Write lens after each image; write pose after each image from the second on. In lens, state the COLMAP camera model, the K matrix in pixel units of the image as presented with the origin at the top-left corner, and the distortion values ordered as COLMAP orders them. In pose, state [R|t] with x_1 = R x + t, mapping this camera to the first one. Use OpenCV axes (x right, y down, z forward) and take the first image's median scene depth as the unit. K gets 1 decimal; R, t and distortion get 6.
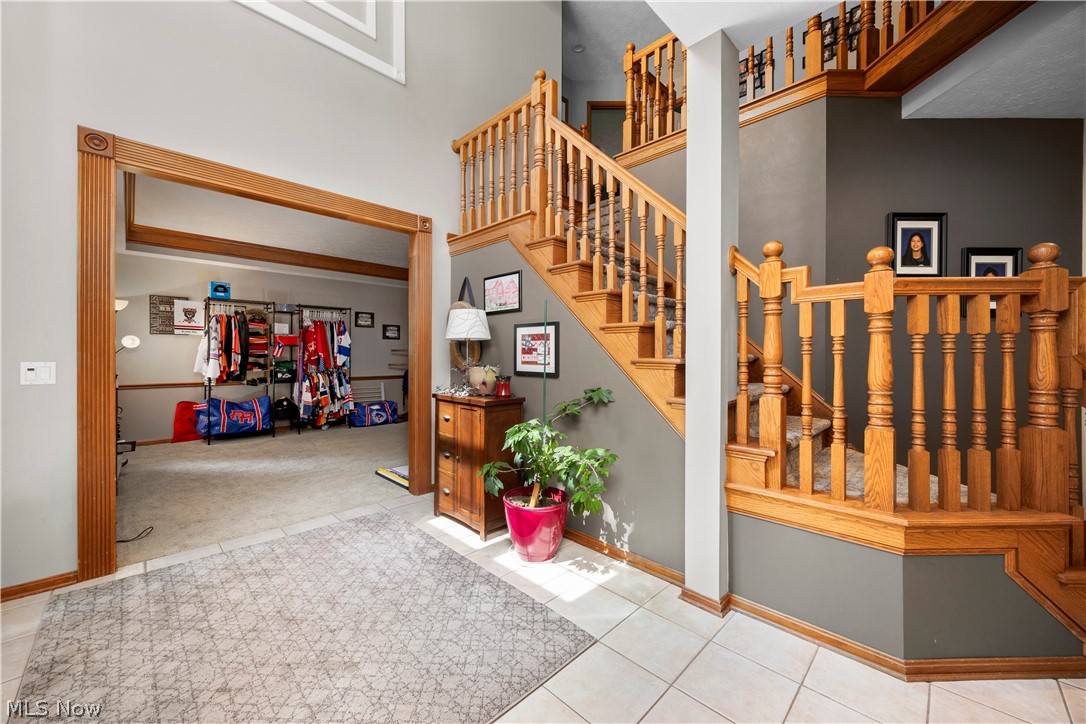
lens RADIAL K [[417.6, 0, 547.7], [0, 417.6, 357.6], [0, 0, 1]] dist [-0.006850, -0.000003]
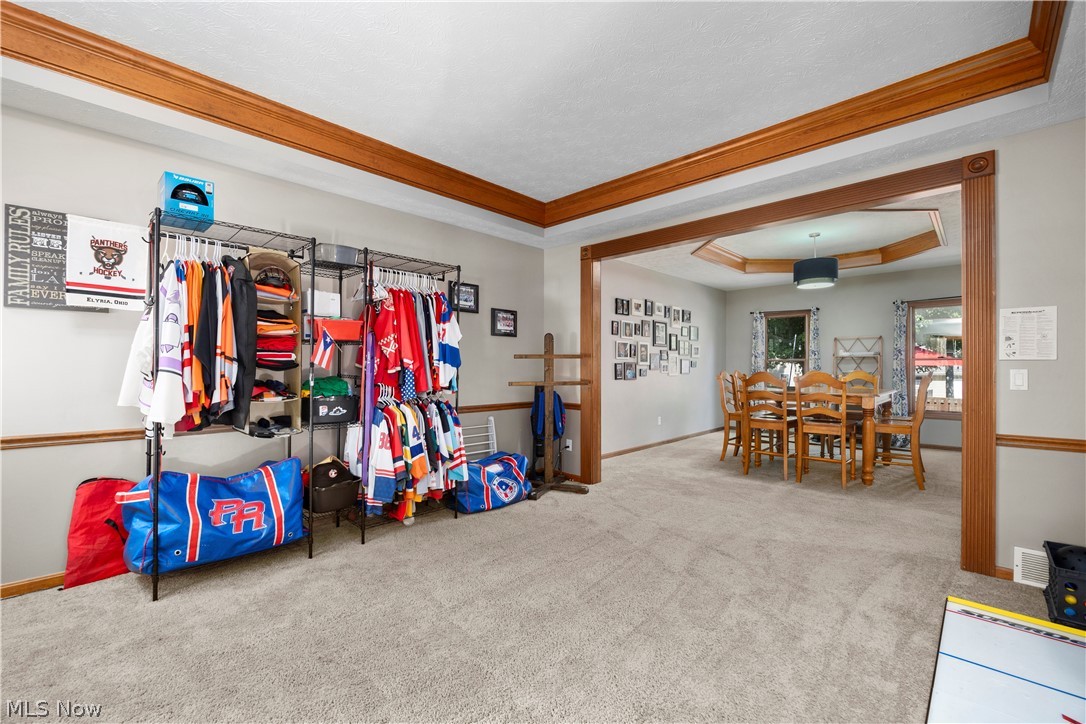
lens RADIAL K [[457.6, 0, 546.1], [0, 457.6, 365.6], [0, 0, 1]] dist [-0.012094, 0.000262]
pose [[0.999994, 0.002705, -0.002172, -0.421219], [-0.002726, 0.999946, -0.010010, -0.000028], [0.002145, 0.010016, 0.999948, 0.538896]]
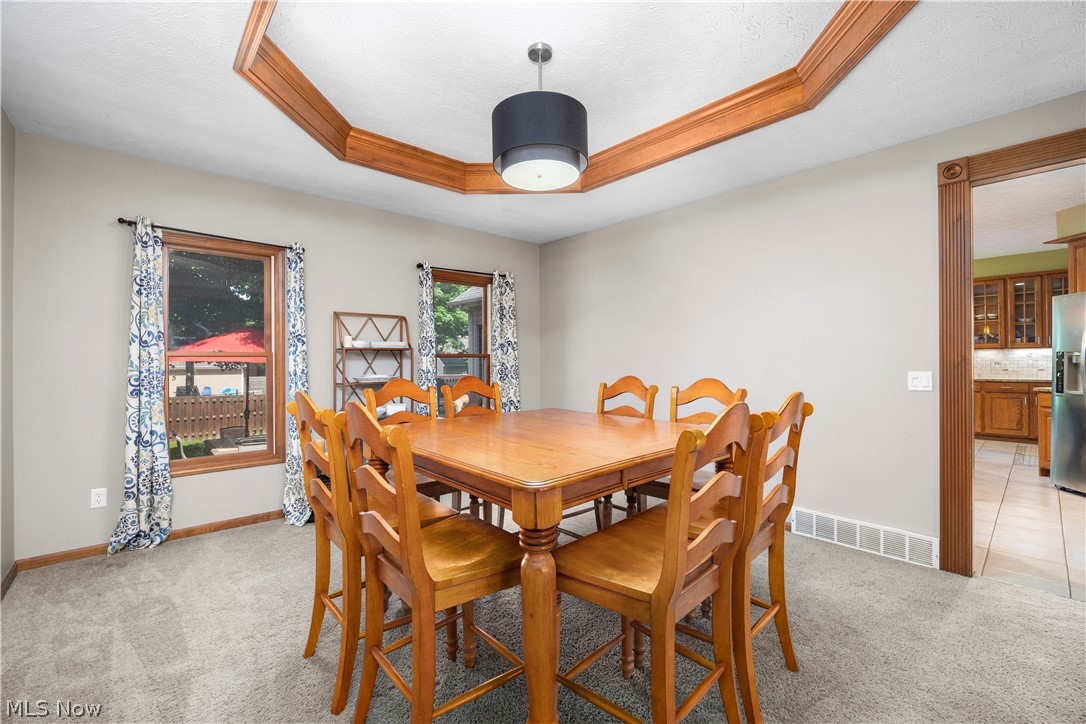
lens RADIAL K [[457.6, 0, 544.3], [0, 457.6, 358.8], [0, 0, 1]] dist [-0.012094, 0.000262]
pose [[0.051417, -0.002611, 0.998674, -0.279926], [0.011308, 0.999934, 0.002032, -0.019946], [-0.998613, 0.011189, 0.051443, 1.369753]]
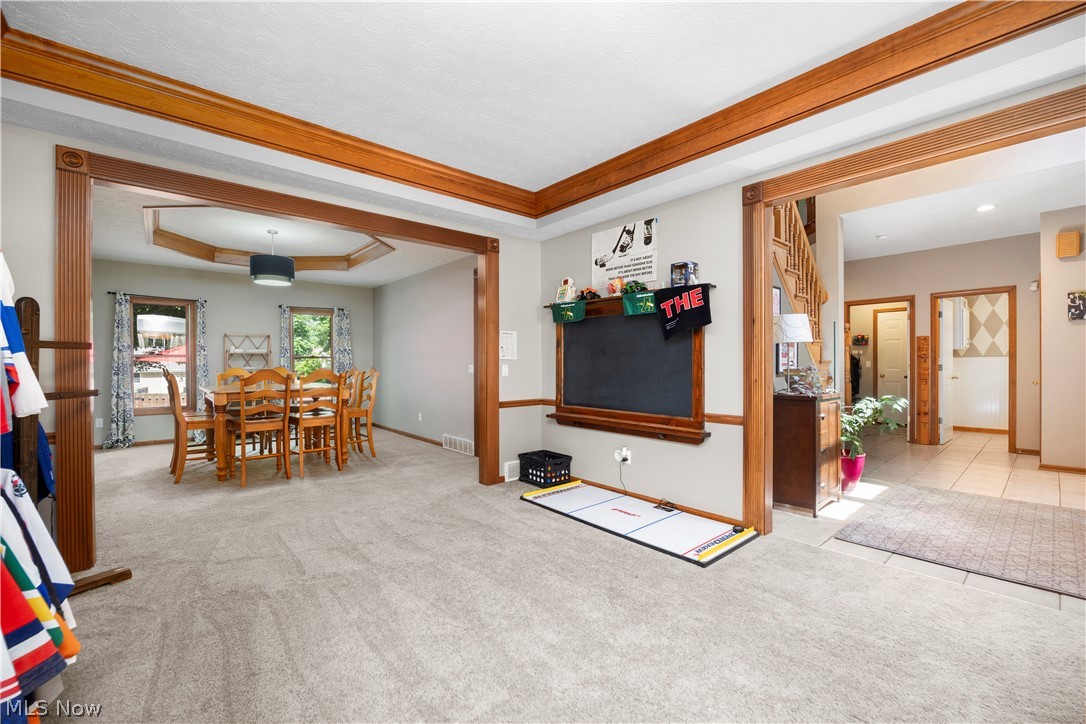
lens RADIAL K [[457.6, 0, 542.5], [0, 457.6, 367.8], [0, 0, 1]] dist [-0.012094, 0.000262]
pose [[0.077478, -0.010092, 0.996943, -0.735904], [0.009188, 0.999914, 0.009408, -0.003330], [-0.996952, 0.008431, 0.077564, 0.825803]]
